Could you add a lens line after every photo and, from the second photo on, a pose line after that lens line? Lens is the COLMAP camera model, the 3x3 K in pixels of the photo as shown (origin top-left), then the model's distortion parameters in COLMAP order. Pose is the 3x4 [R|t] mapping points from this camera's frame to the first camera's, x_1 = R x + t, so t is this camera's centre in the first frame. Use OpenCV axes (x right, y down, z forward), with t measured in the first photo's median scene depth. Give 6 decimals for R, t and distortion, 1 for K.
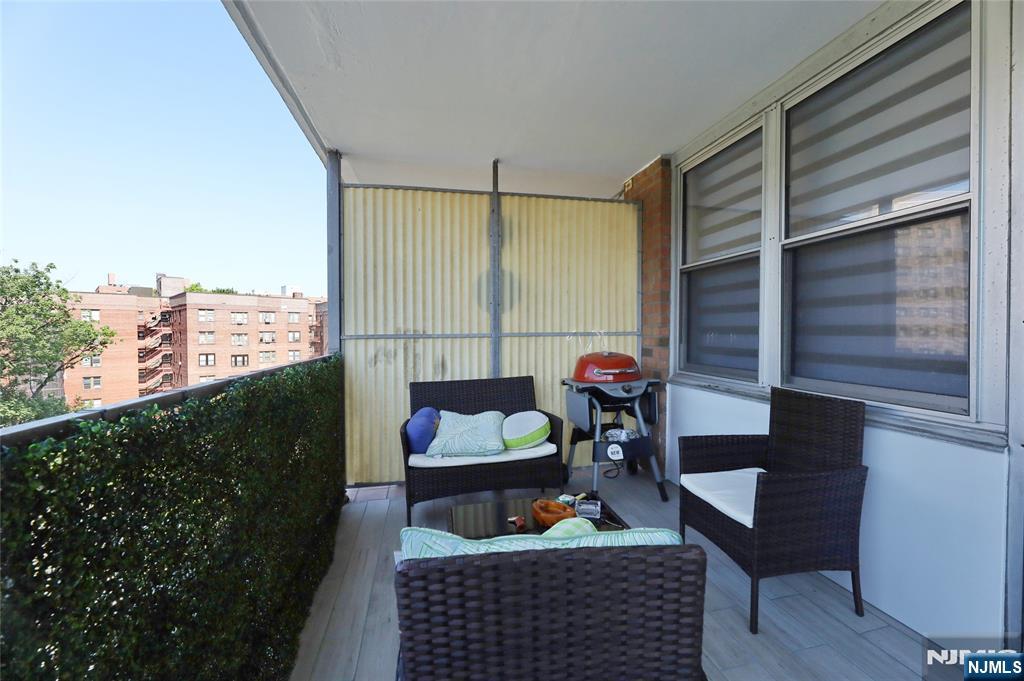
lens RADIAL K [[402.8, 0, 510.2], [0, 402.8, 356.5], [0, 0, 1]] dist [-0.001066, -0.000121]
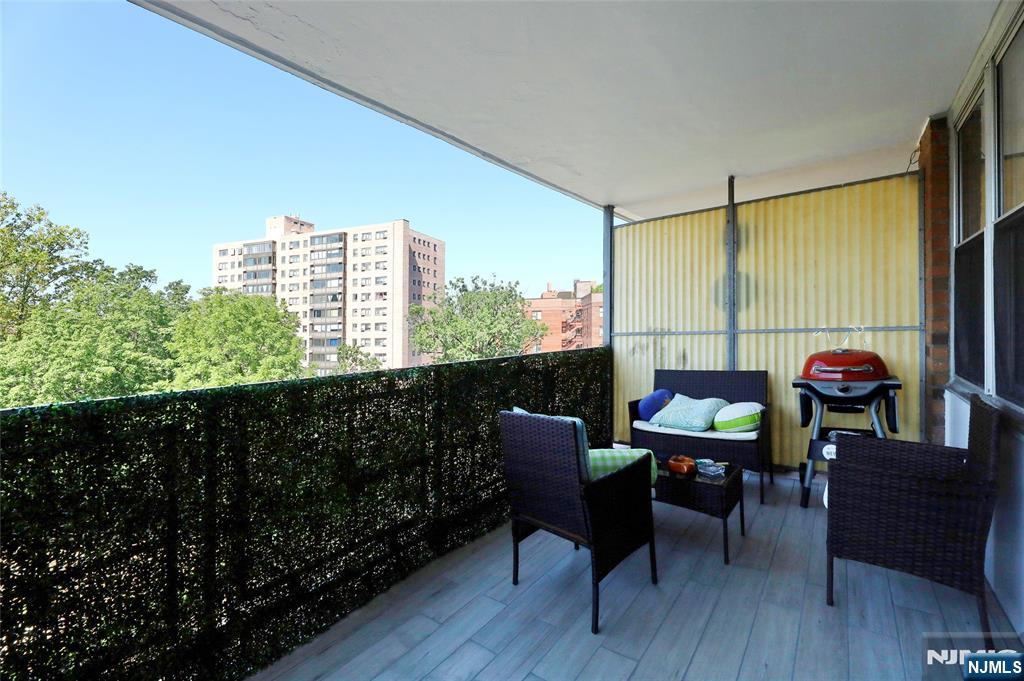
lens RADIAL K [[420.7, 0, 505.2], [0, 420.7, 339.8], [0, 0, 1]] dist [0.000425, 0.000027]
pose [[0.639084, 0.006605, -0.769109, 0.463223], [-0.024167, 0.999642, -0.011496, -0.002756], [0.768757, 0.025934, 0.639014, -0.222125]]
